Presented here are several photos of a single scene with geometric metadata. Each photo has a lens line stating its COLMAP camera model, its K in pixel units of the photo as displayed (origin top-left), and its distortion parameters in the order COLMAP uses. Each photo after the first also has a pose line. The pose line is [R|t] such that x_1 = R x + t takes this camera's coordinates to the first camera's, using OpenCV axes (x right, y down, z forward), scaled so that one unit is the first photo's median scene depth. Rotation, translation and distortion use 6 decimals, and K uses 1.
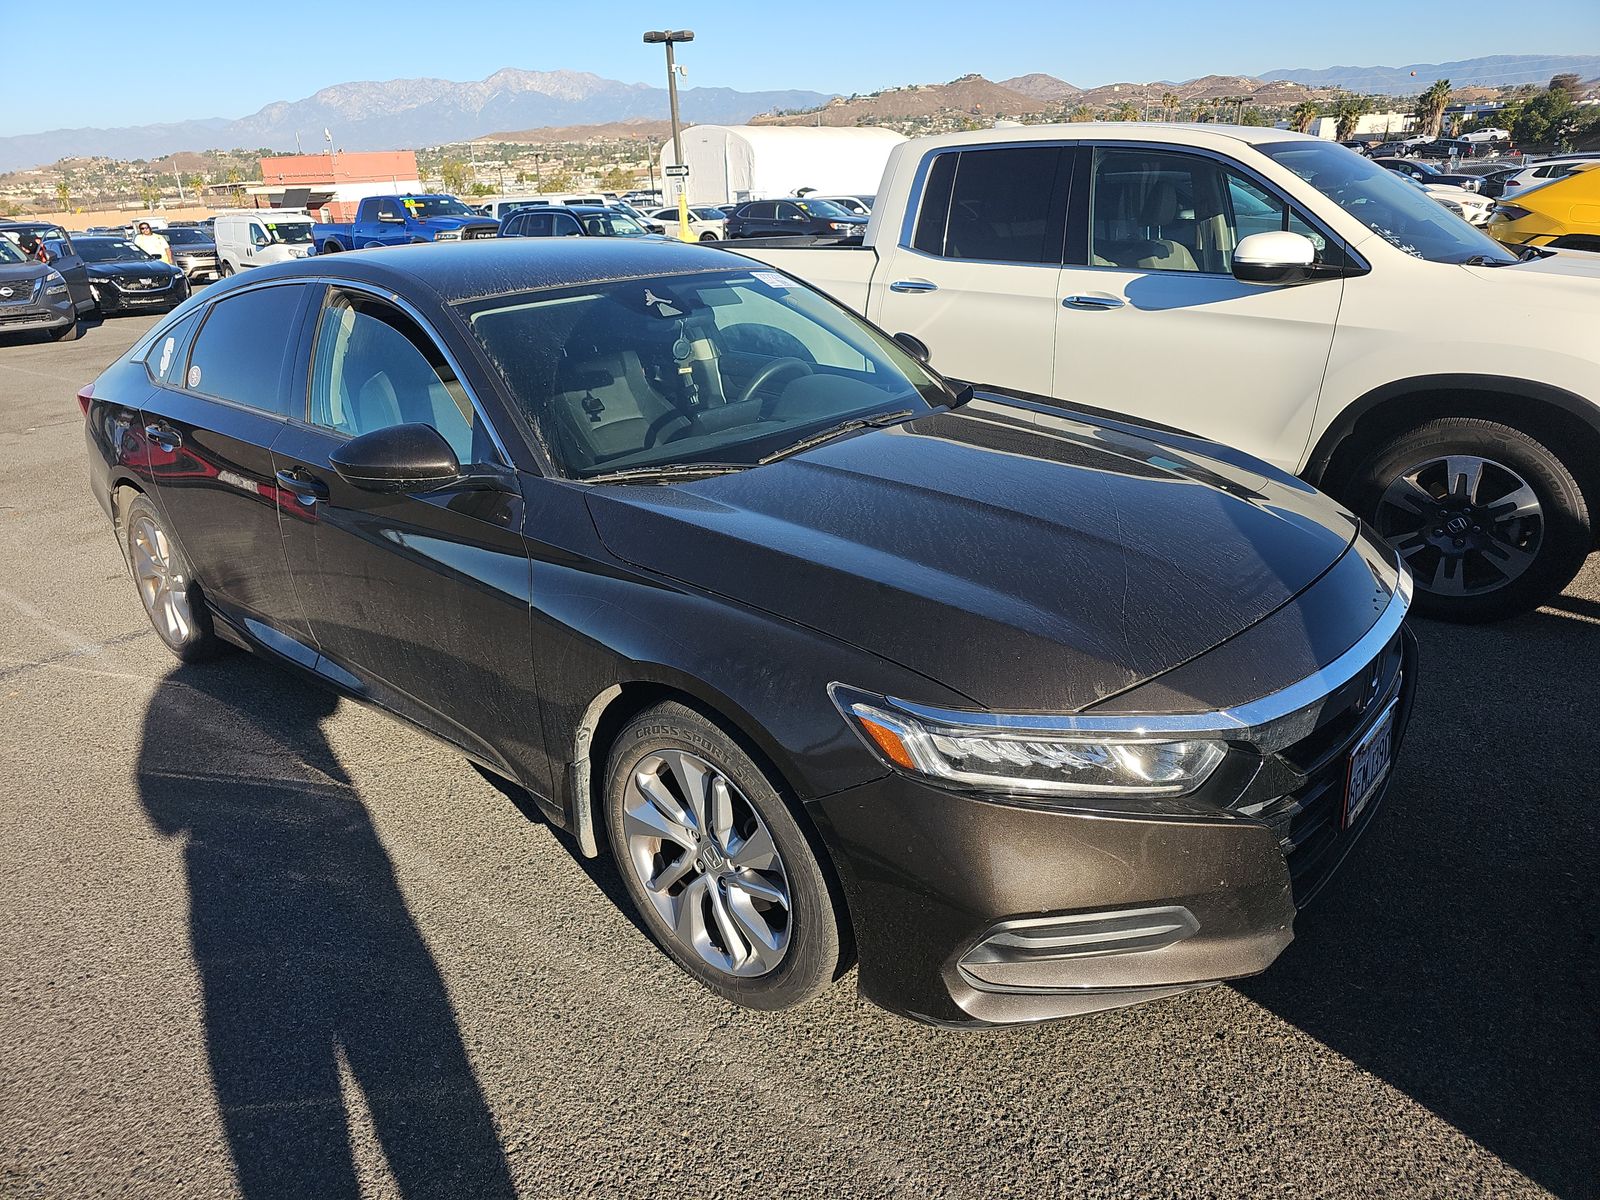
lens RADIAL K [[1071.9, 0, 787.4], [0, 1071.9, 603.2], [0, 0, 1]] dist [0.032755, -0.037089]
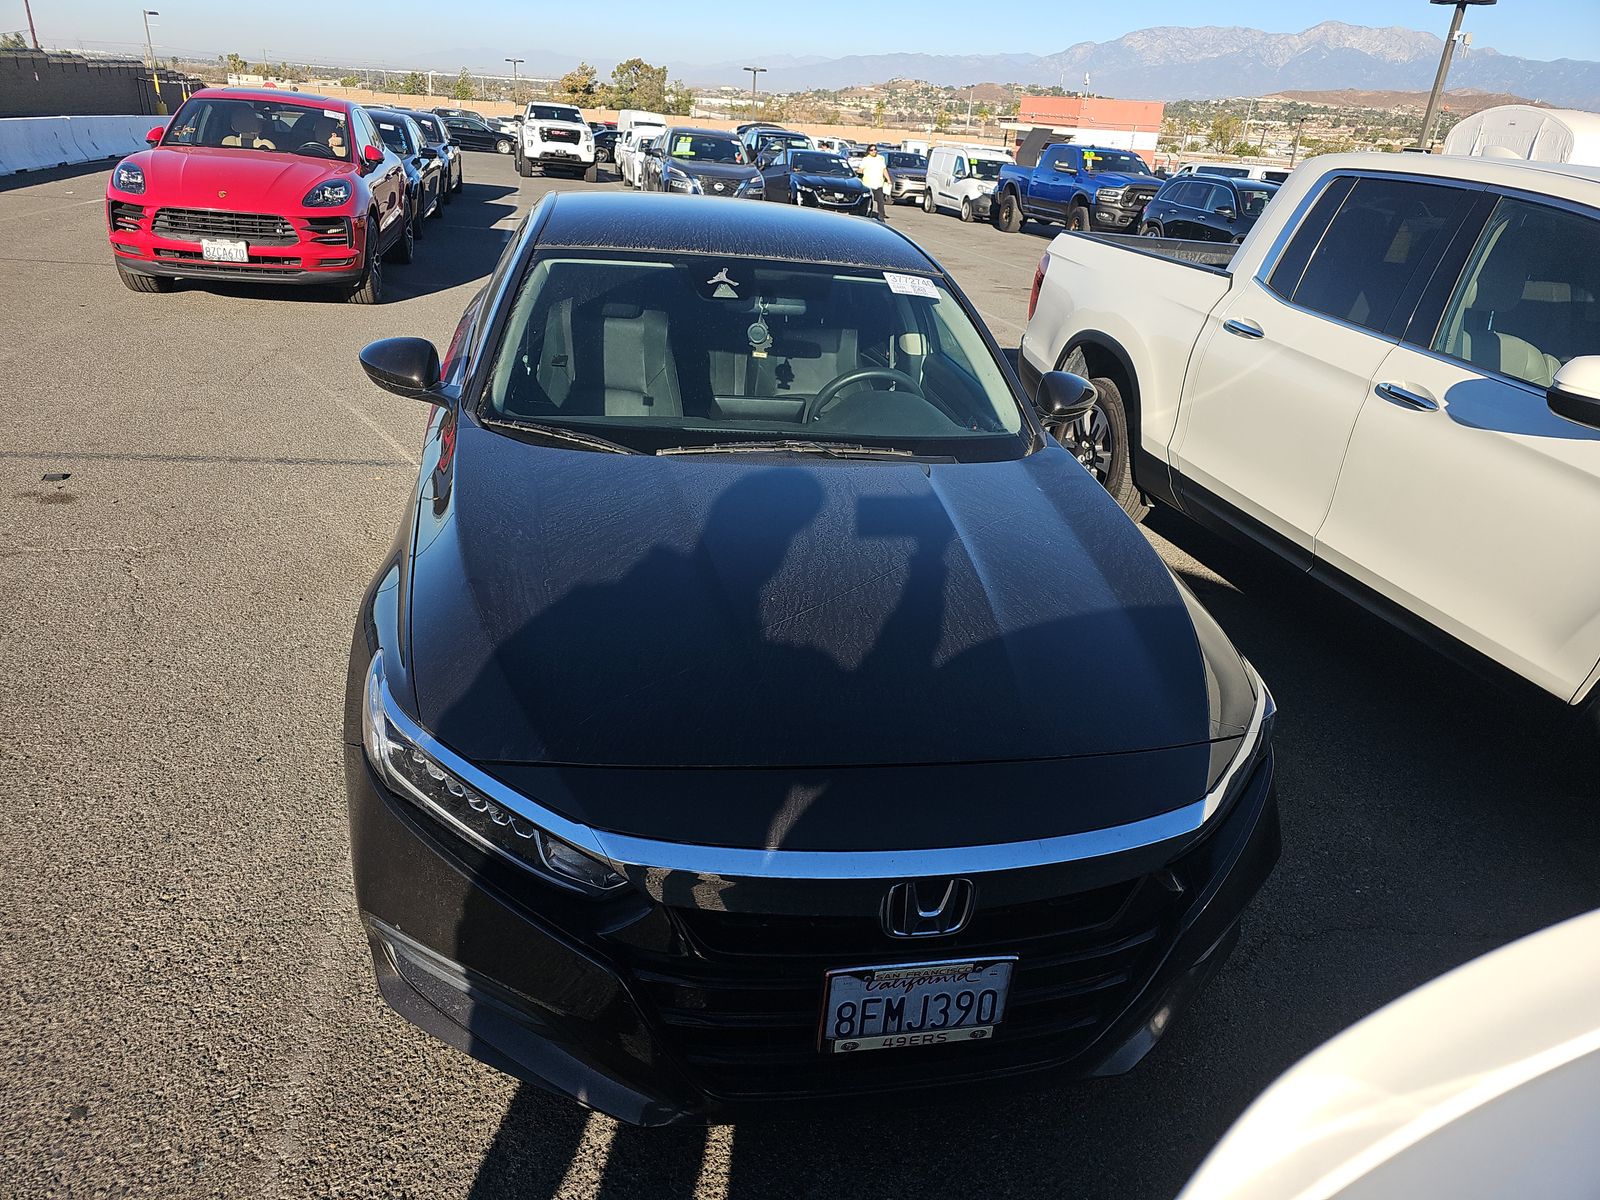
lens RADIAL K [[1071.9, 0, 787.4], [0, 1071.9, 603.2], [0, 0, 1]] dist [0.032755, -0.037089]
pose [[0.770711, 0.346155, -0.534959, 0.103600], [-0.323467, 0.935890, 0.139567, -0.027986], [0.548974, 0.065476, 0.833271, 0.035784]]
